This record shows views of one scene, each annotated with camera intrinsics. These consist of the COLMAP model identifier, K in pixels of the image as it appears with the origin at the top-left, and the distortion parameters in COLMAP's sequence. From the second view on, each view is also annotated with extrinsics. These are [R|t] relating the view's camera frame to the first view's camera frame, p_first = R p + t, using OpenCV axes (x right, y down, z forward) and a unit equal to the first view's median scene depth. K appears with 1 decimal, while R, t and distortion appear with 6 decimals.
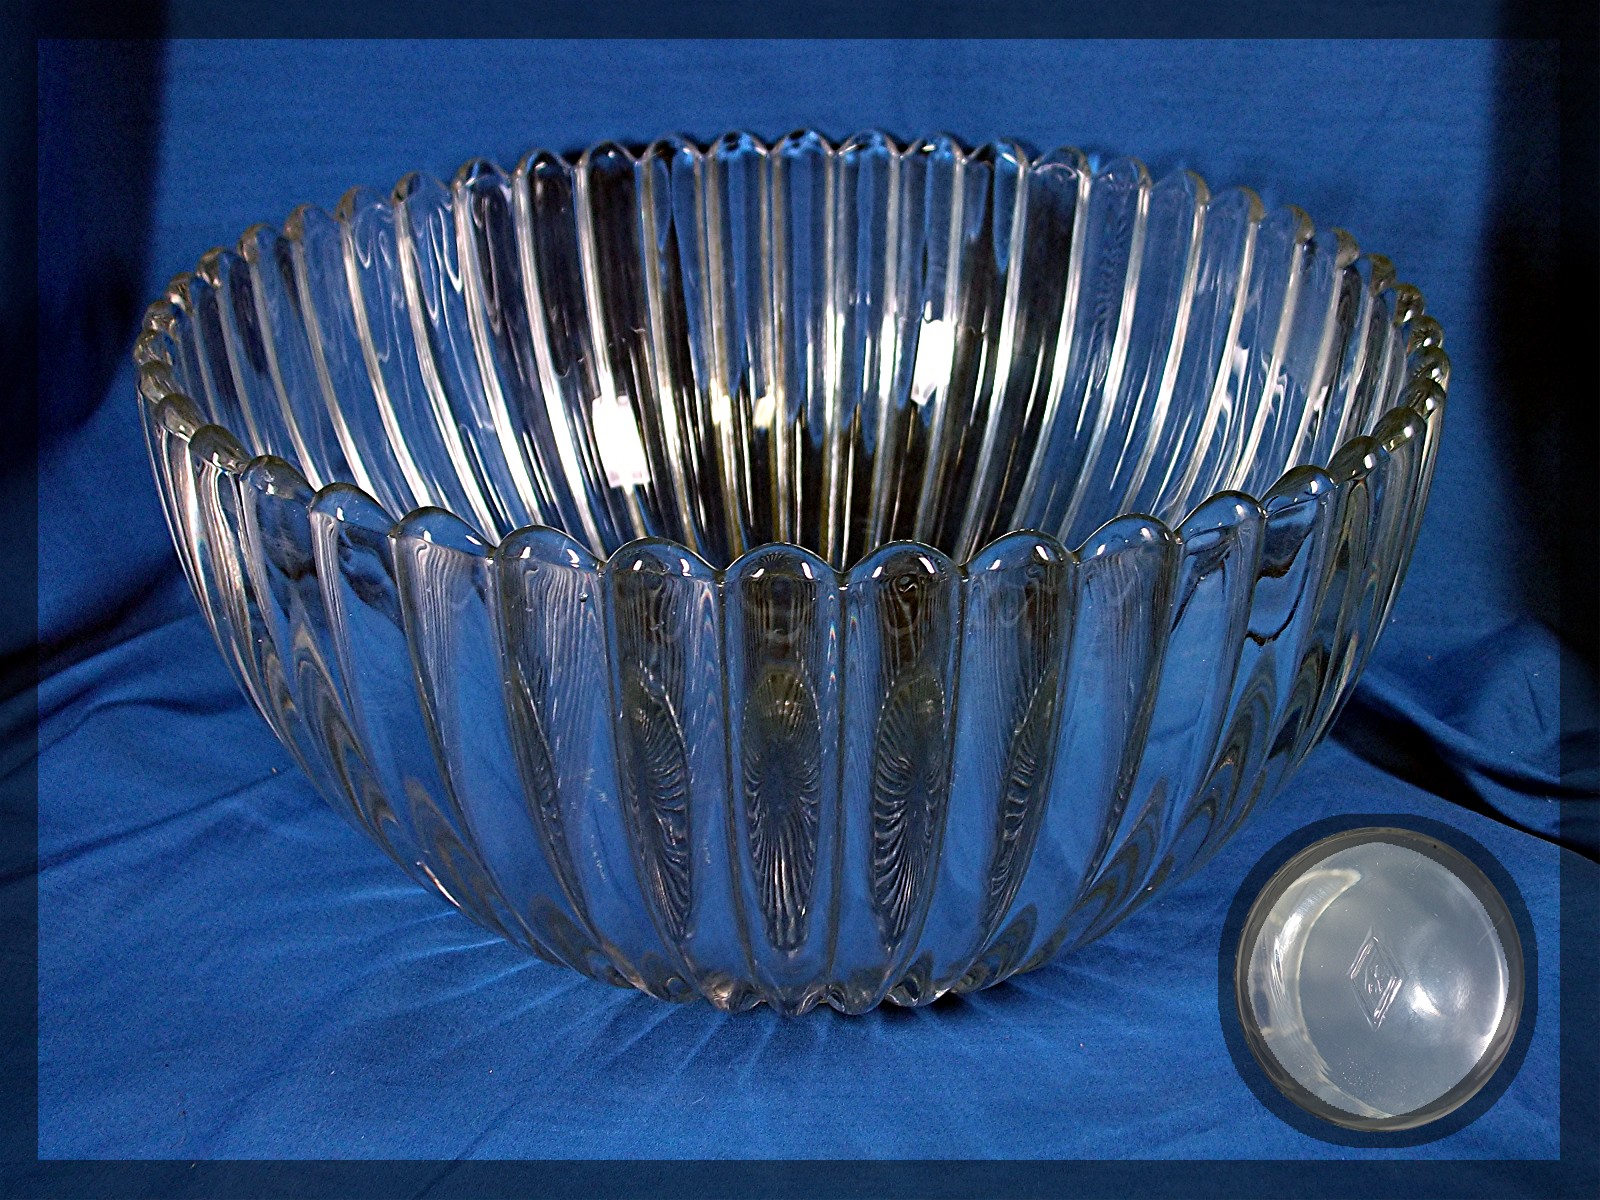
lens RADIAL K [[1746.3, 0, 800.0], [0, 1746.3, 600.0], [0, 0, 1]] dist [-0.010860, -0.011222]
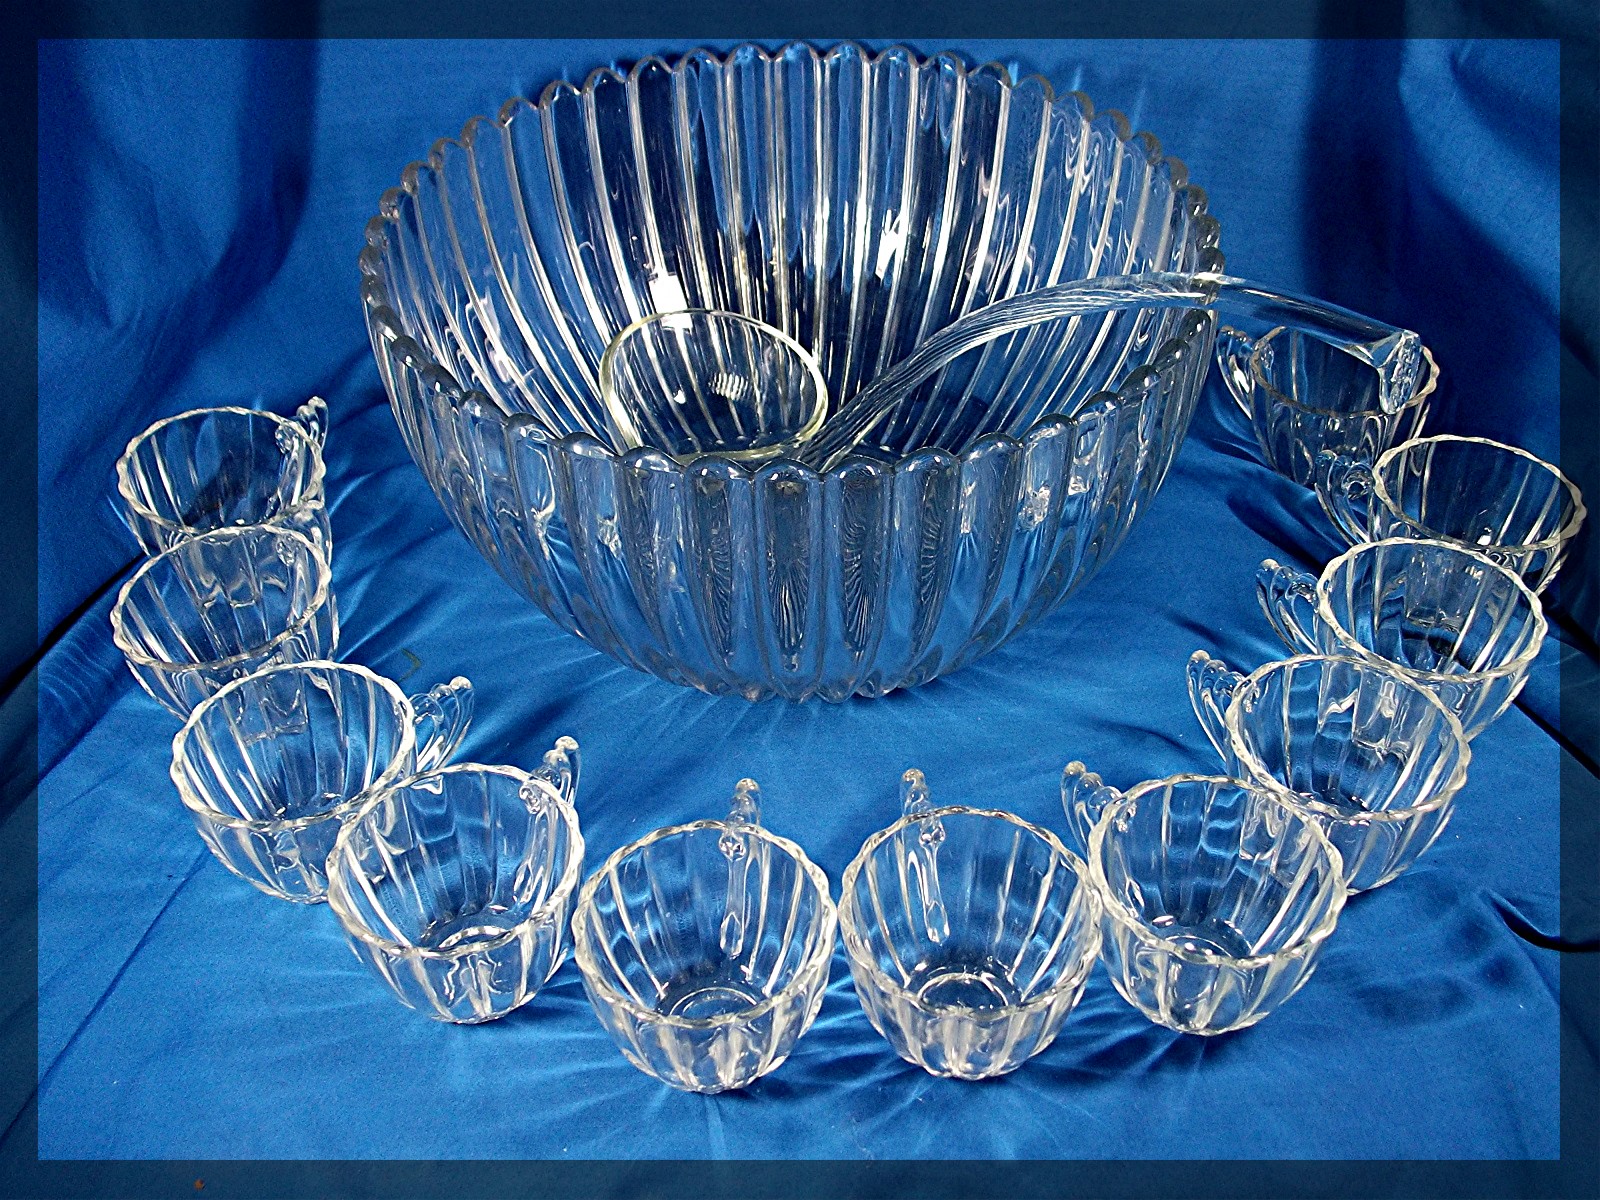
lens RADIAL K [[1758.8, 0, 800.0], [0, 1758.8, 600.0], [0, 0, 1]] dist [-0.001343, 0.001287]
pose [[0.999951, -0.009509, -0.002632, 0.003899], [0.009854, 0.975930, 0.217860, -0.175043], [0.000497, -0.217875, 0.975977, -0.468801]]
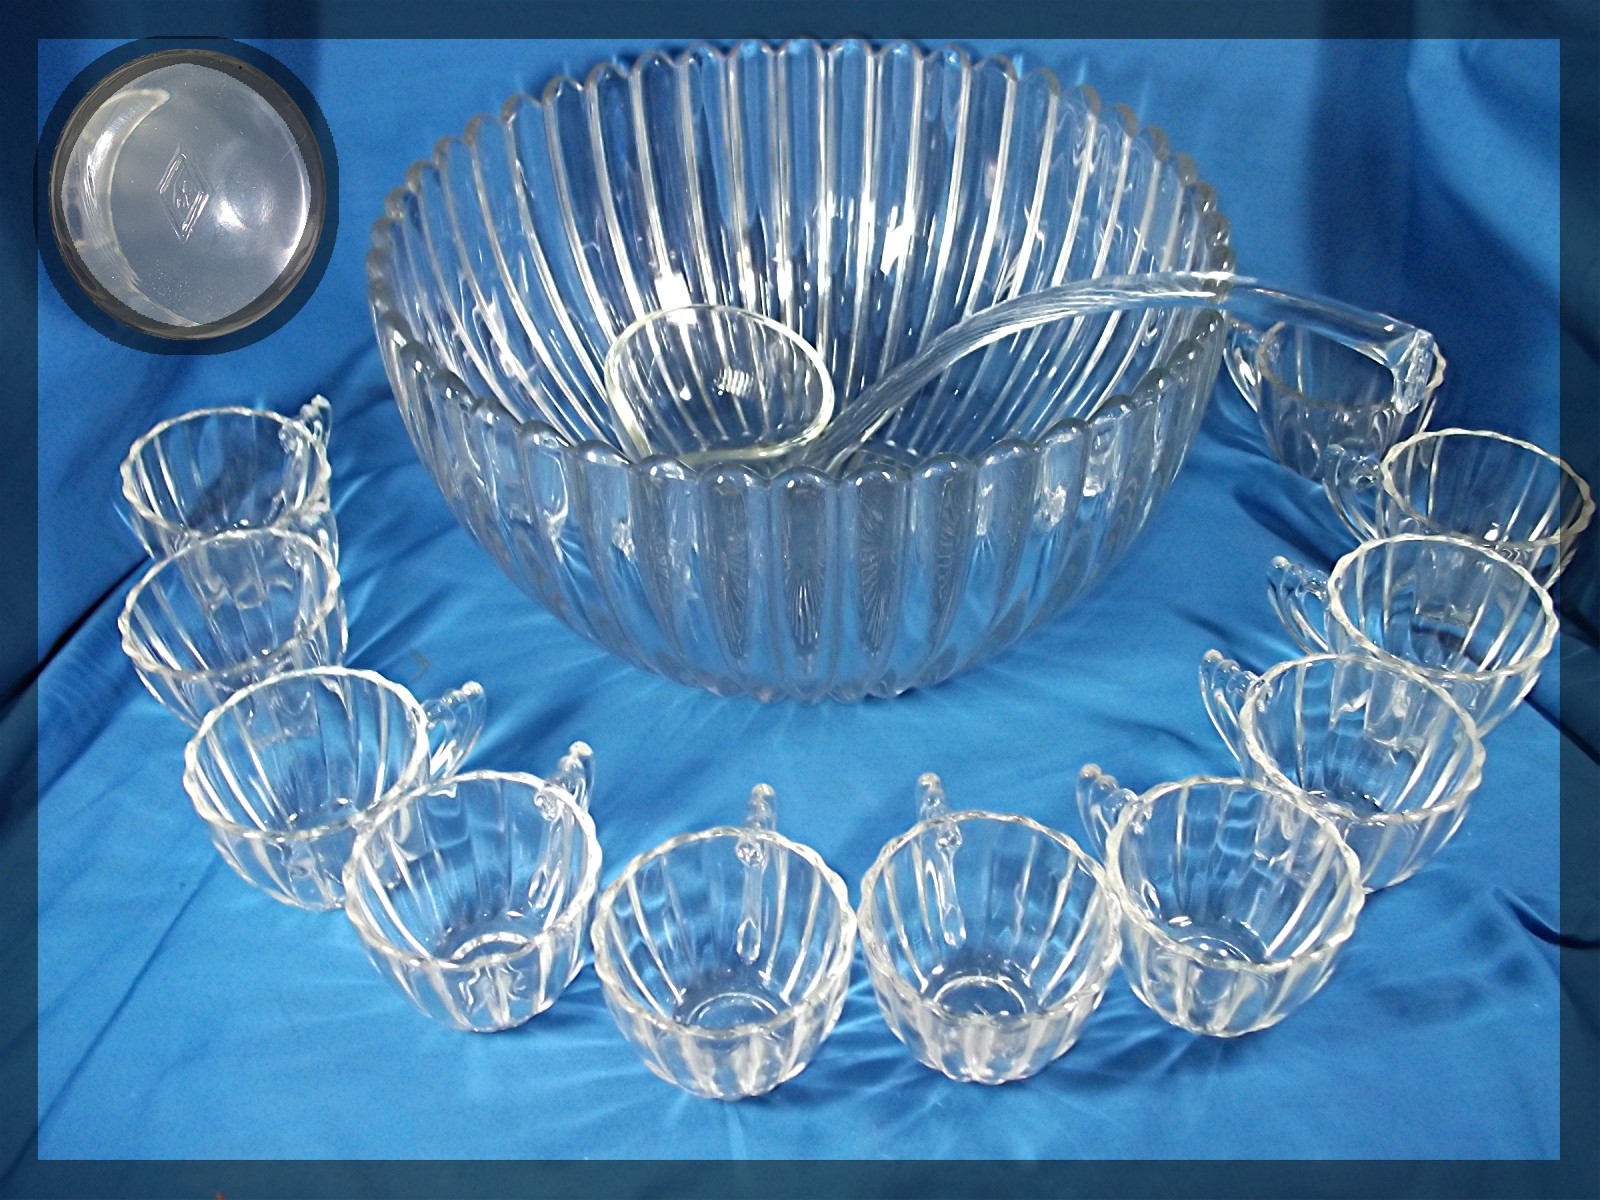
lens RADIAL K [[1758.8, 0, 800.0], [0, 1758.8, 600.0], [0, 0, 1]] dist [-0.001343, 0.001287]
pose [[0.999842, -0.016725, 0.006017, -0.016264], [0.014855, 0.972178, 0.233771, -0.196803], [-0.009760, -0.233645, 0.972273, -0.460790]]
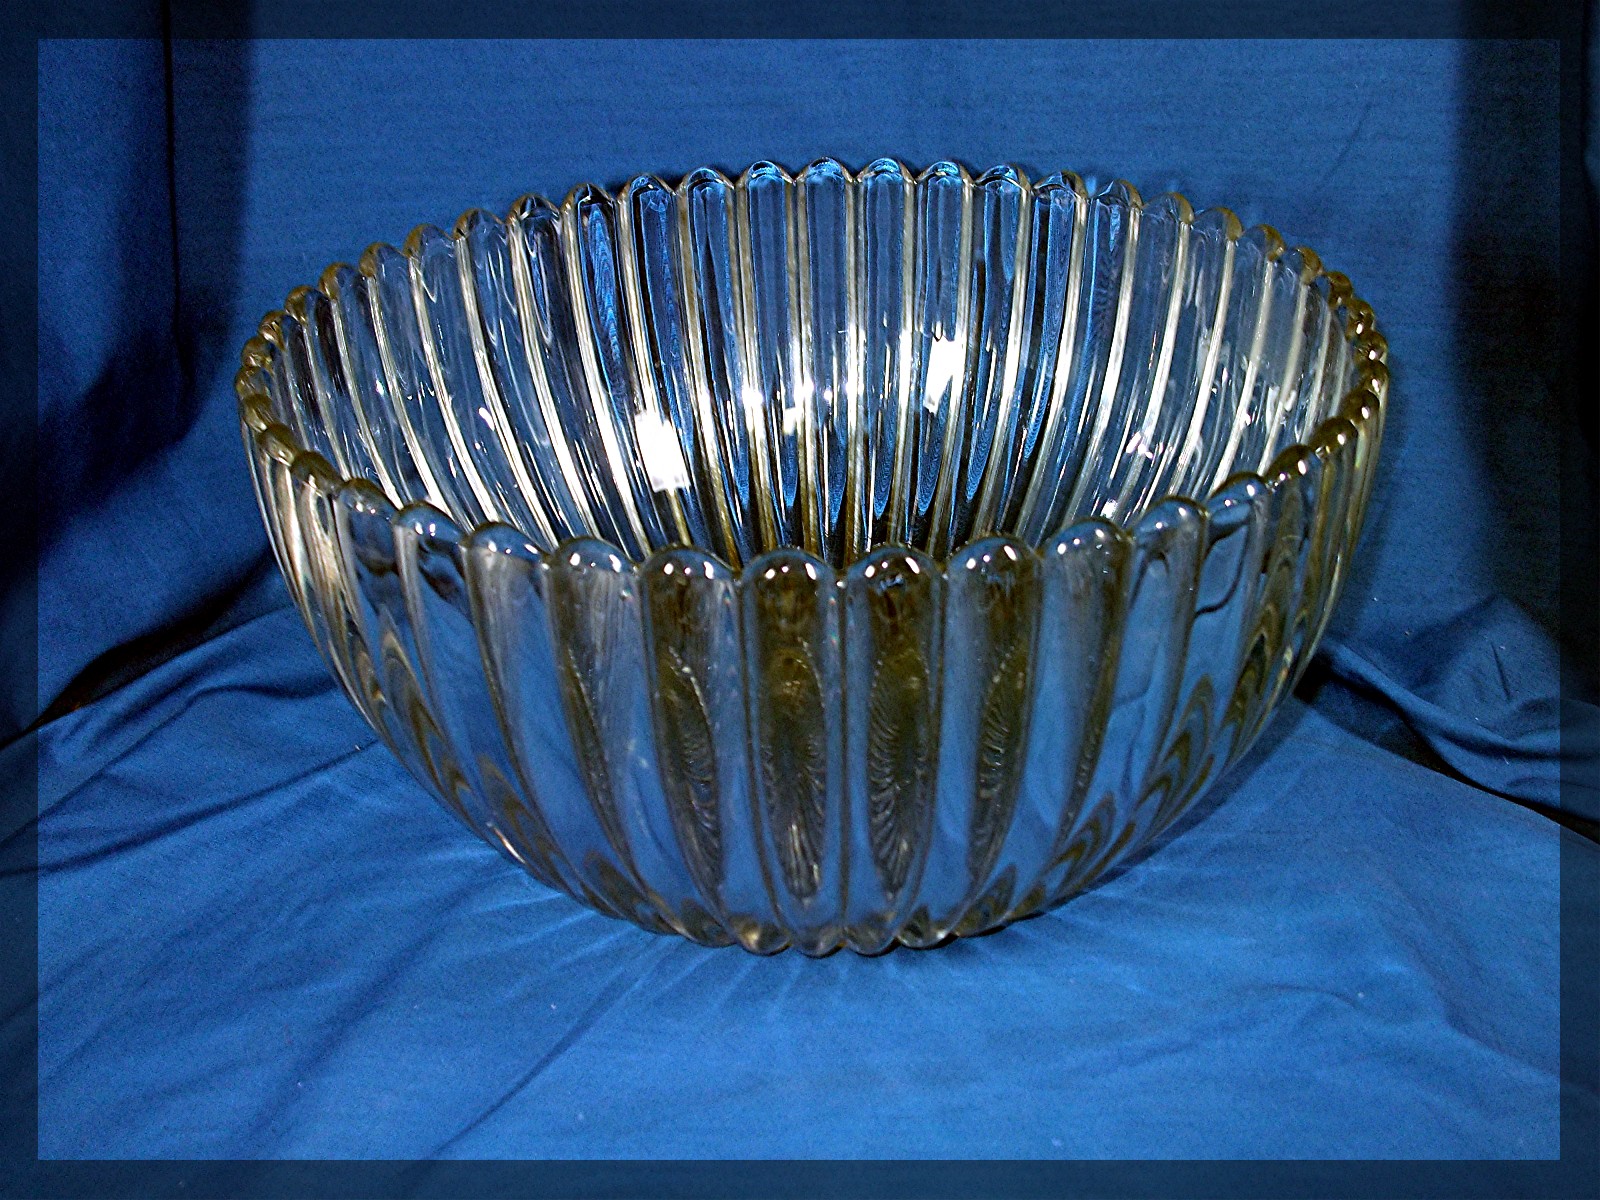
lens RADIAL K [[1758.8, 0, 800.0], [0, 1758.8, 600.0], [0, 0, 1]] dist [-0.001343, 0.001287]
pose [[0.999294, -0.013078, -0.035227, 0.025120], [0.013508, 0.999837, 0.011981, -0.007174], [0.035065, -0.012448, 0.999308, -0.126312]]
